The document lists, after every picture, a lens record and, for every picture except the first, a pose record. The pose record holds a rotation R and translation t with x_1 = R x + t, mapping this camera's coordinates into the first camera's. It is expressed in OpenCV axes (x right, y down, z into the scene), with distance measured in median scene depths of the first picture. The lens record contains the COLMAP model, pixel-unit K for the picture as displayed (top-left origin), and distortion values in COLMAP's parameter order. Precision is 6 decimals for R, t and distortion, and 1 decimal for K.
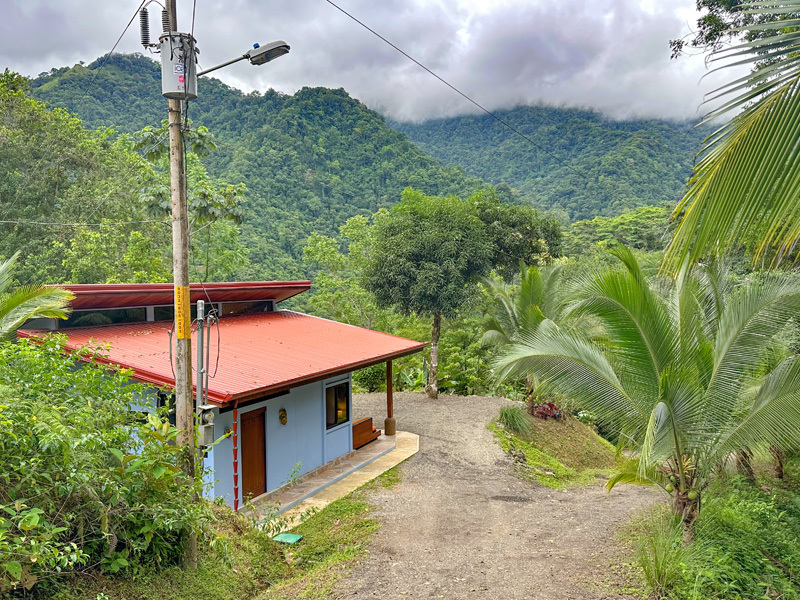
lens RADIAL K [[691.9, 0, 436.0], [0, 691.9, 303.3], [0, 0, 1]] dist [0.106924, -0.322879]
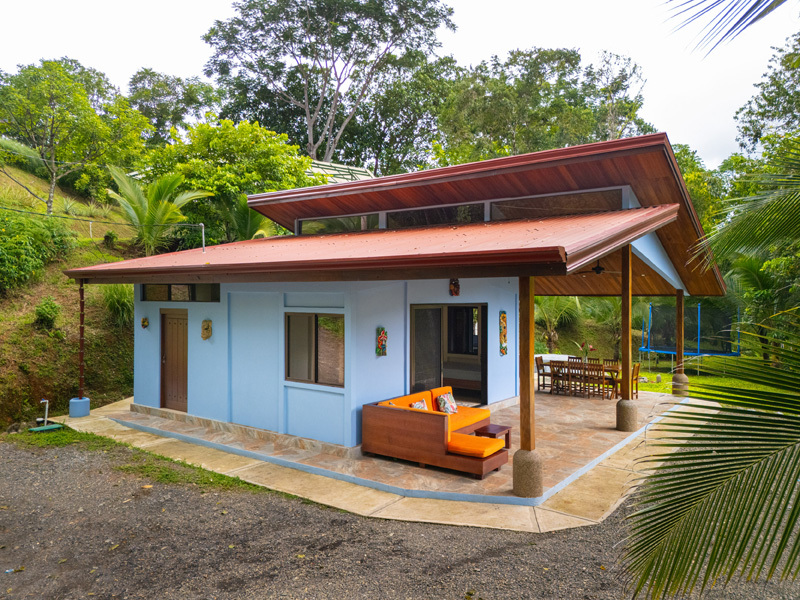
lens RADIAL K [[592.8, 0, 400.0], [0, 592.8, 300.0], [0, 0, 1]] dist [0.048505, -0.060584]
pose [[-0.256704, 0.020027, -0.966283, 0.203348], [-0.040924, 0.998663, 0.031570, 0.058481], [0.965623, 0.047648, -0.255541, 0.781005]]
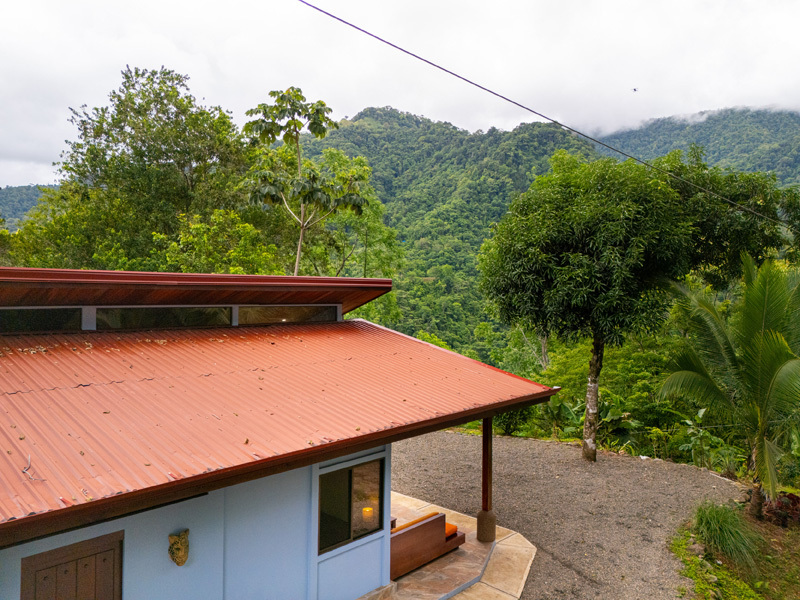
lens RADIAL K [[592.8, 0, 400.0], [0, 592.8, 300.0], [0, 0, 1]] dist [0.048505, -0.060584]
pose [[0.925502, 0.030672, -0.377499, 0.039971], [-0.038645, 0.999161, -0.013561, -0.003743], [0.376766, 0.027139, 0.925911, 0.383310]]
